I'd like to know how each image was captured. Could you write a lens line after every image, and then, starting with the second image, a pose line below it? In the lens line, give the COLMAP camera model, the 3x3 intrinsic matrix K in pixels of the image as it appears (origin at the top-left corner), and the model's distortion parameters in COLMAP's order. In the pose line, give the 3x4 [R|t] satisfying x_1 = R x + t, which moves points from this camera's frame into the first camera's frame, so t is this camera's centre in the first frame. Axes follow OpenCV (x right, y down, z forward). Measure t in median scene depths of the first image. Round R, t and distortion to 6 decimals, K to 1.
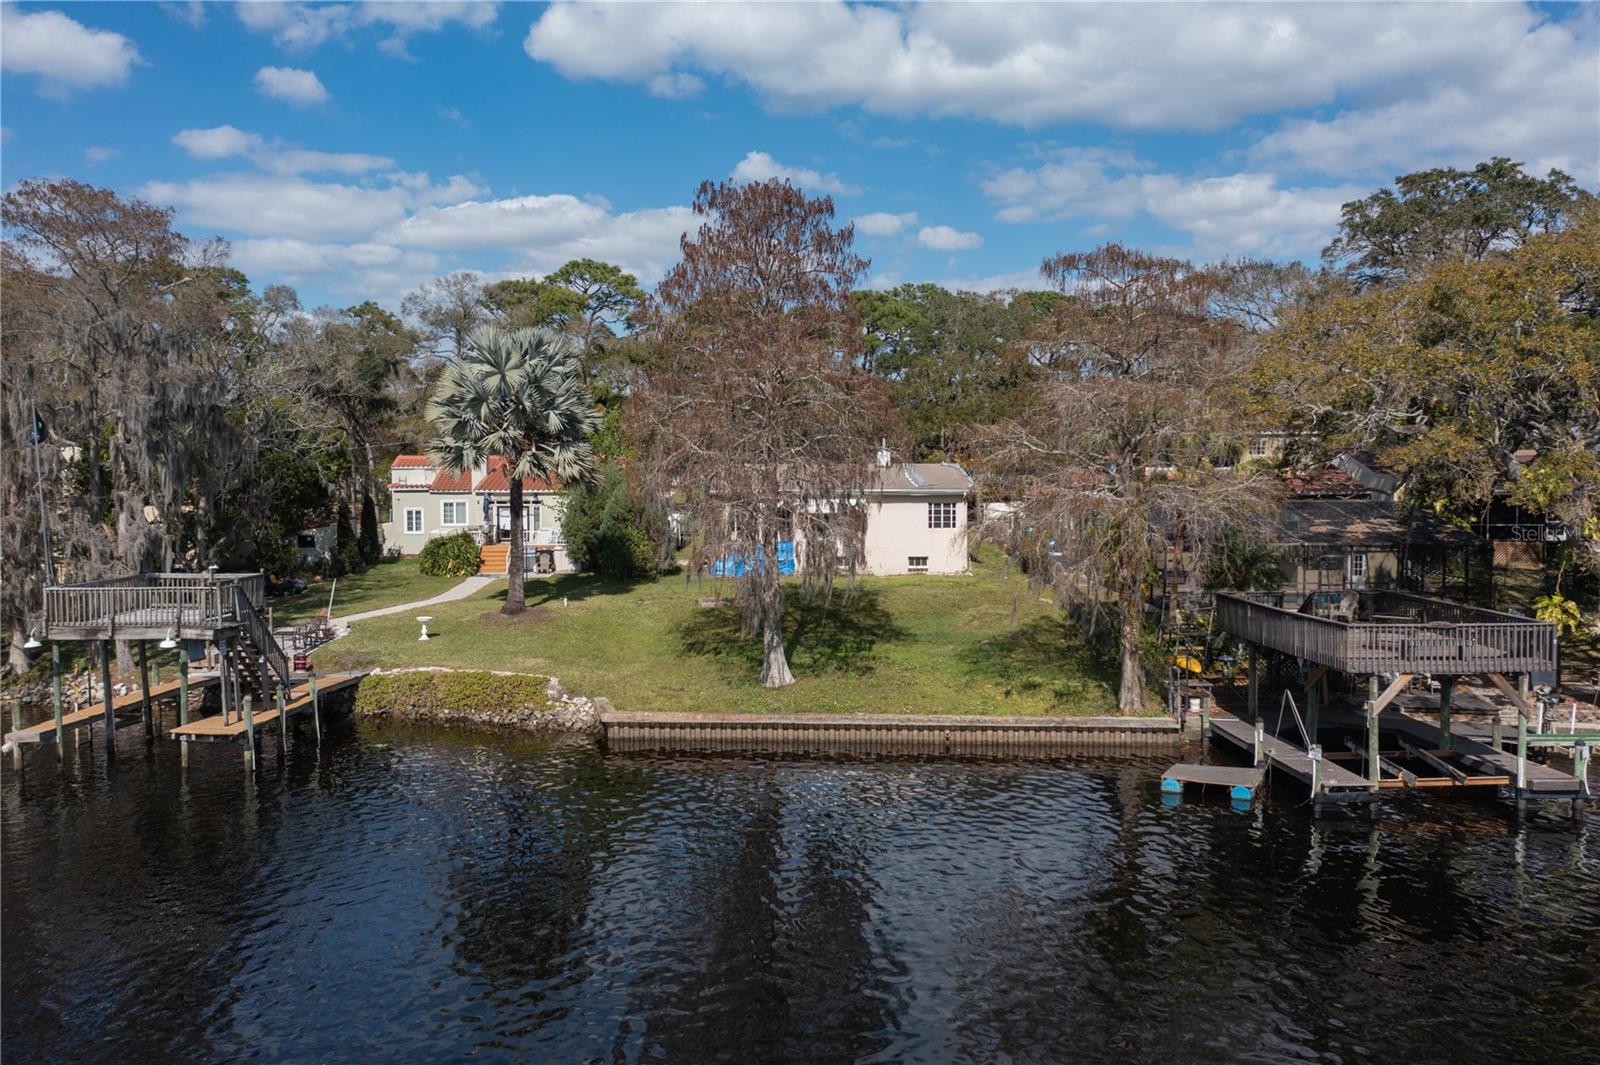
lens RADIAL K [[1290.2, 0, 800.0], [0, 1290.2, 532.5], [0, 0, 1]] dist [0.001670, 0.009593]
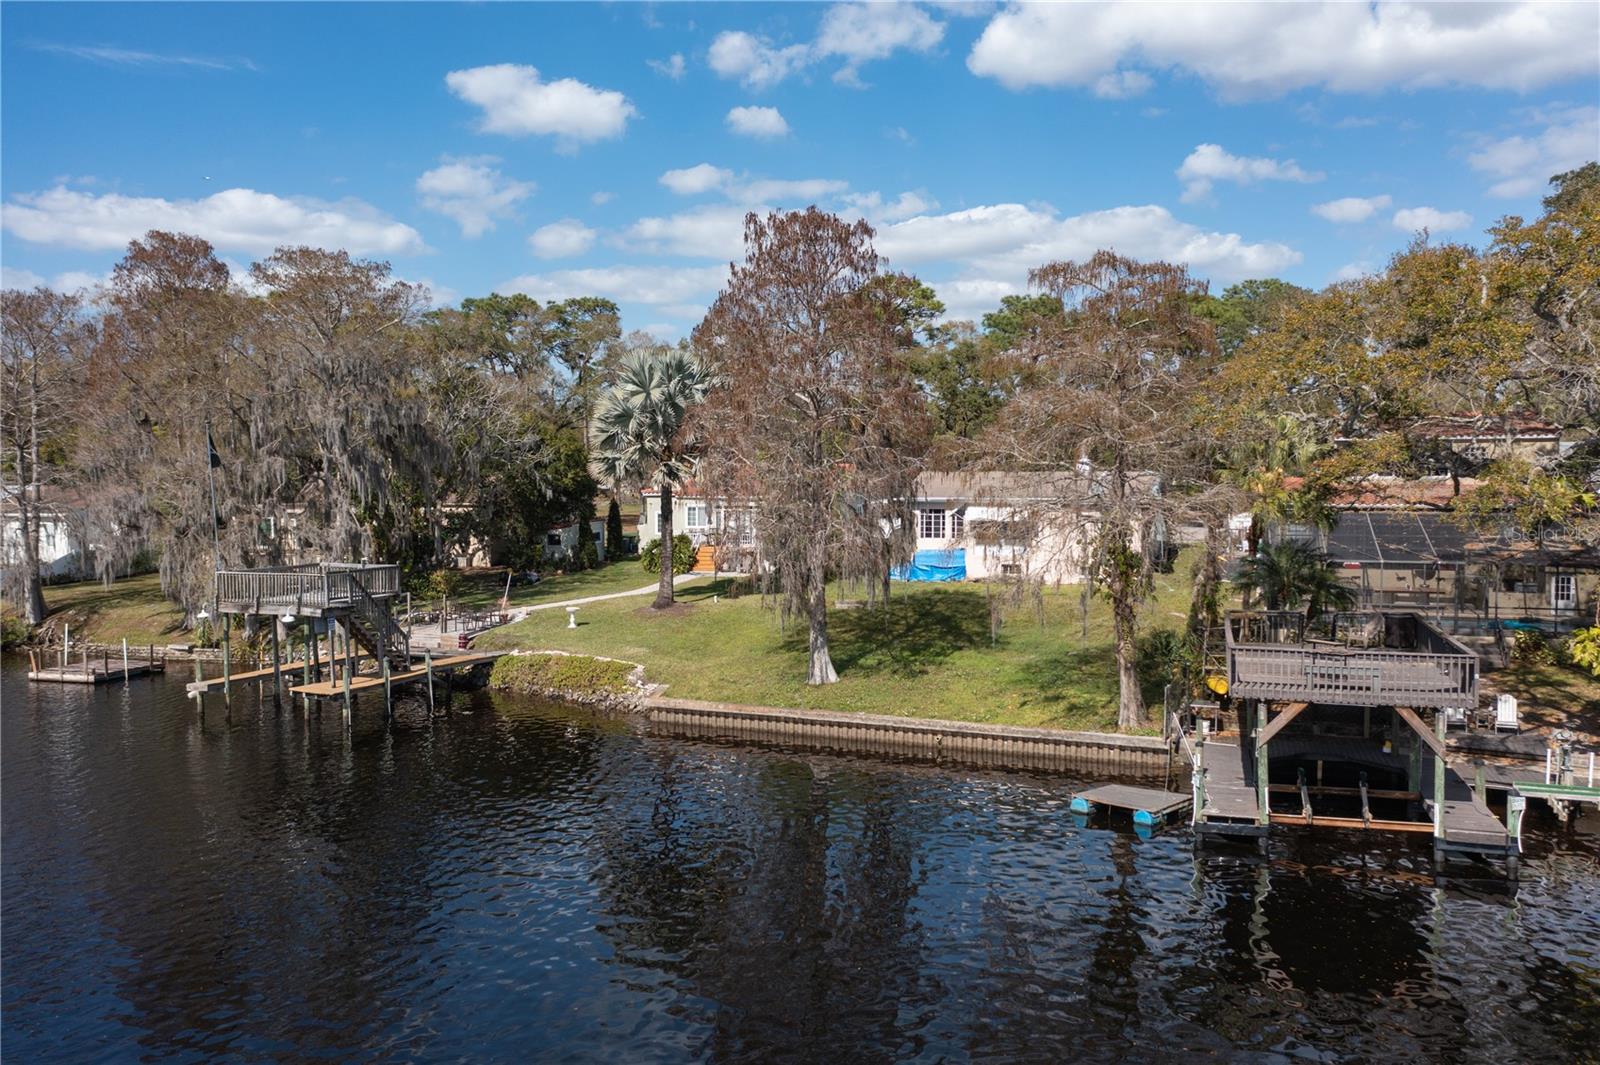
lens RADIAL K [[1282.0, 0, 800.0], [0, 1282.0, 532.5], [0, 0, 1]] dist [-0.004466, 0.006293]
pose [[0.937608, 0.015833, -0.347334, 0.283773], [-0.017000, 0.999855, -0.000310, -0.003806], [0.347279, 0.006195, 0.937741, 0.006485]]
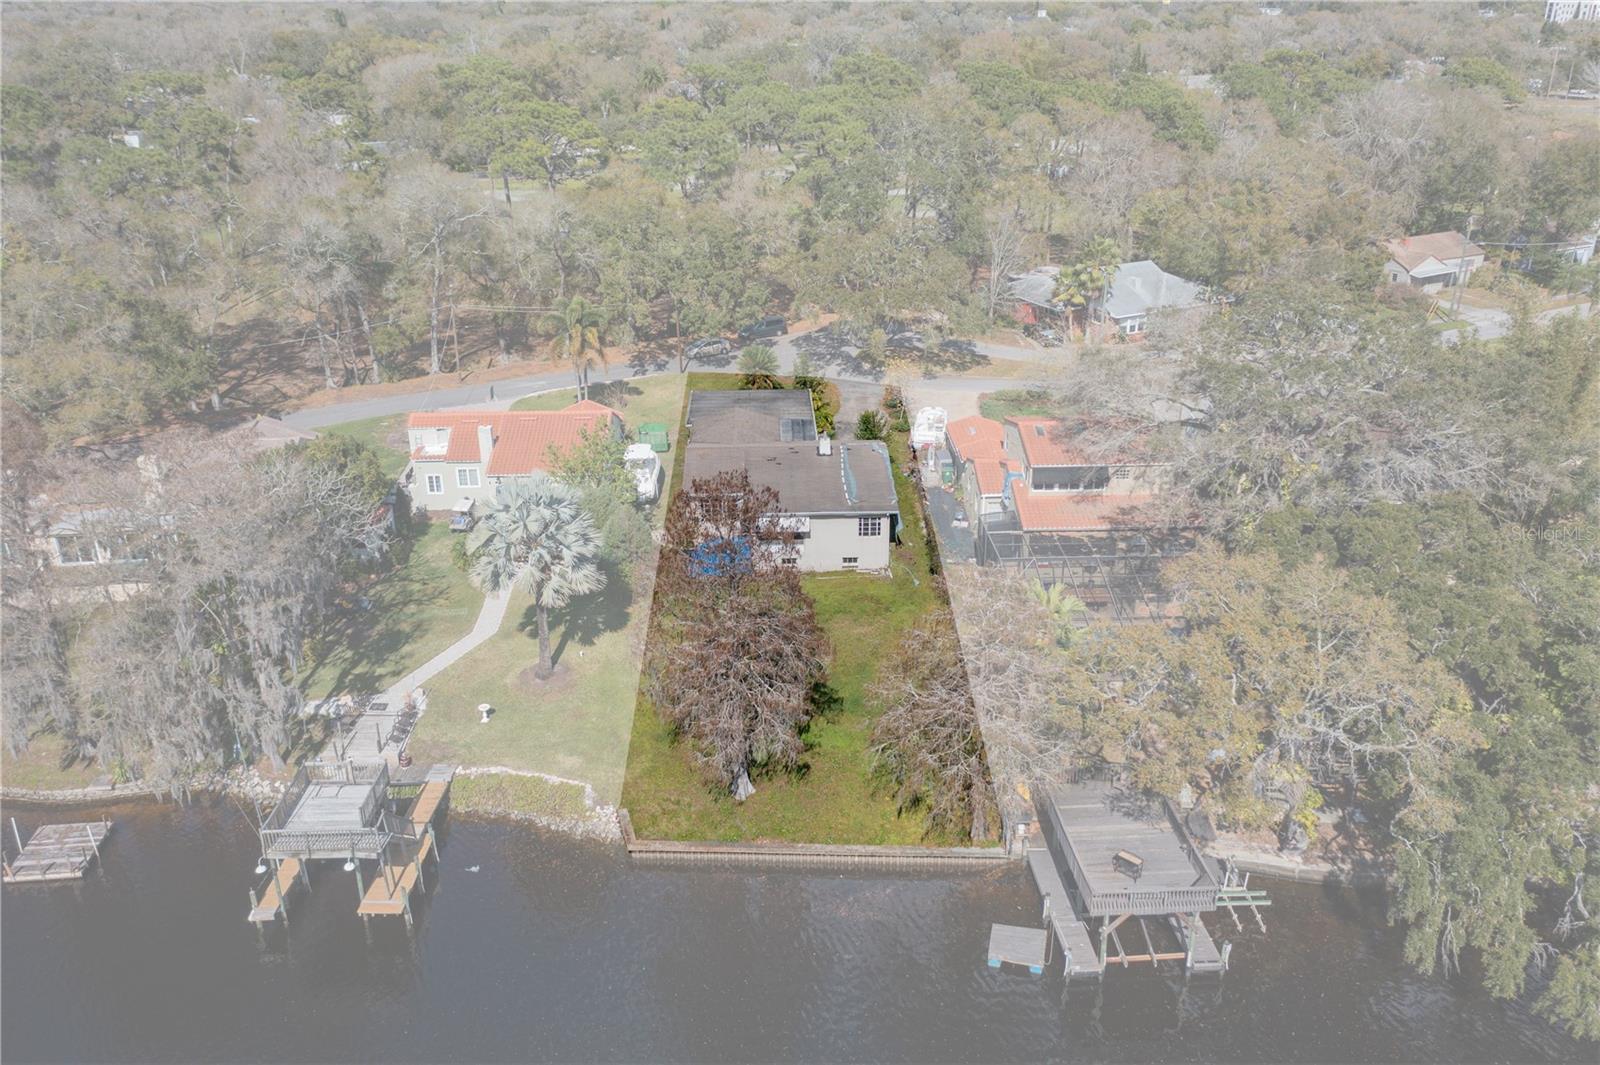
lens RADIAL K [[1295.8, 0, 800.0], [0, 1295.8, 532.5], [0, 0, 1]] dist [0.012490, 0.008216]
pose [[0.999430, -0.013293, 0.031040, 0.003872], [0.000616, 0.926276, 0.376846, -0.610892], [-0.033761, -0.376612, 0.925756, -0.211720]]
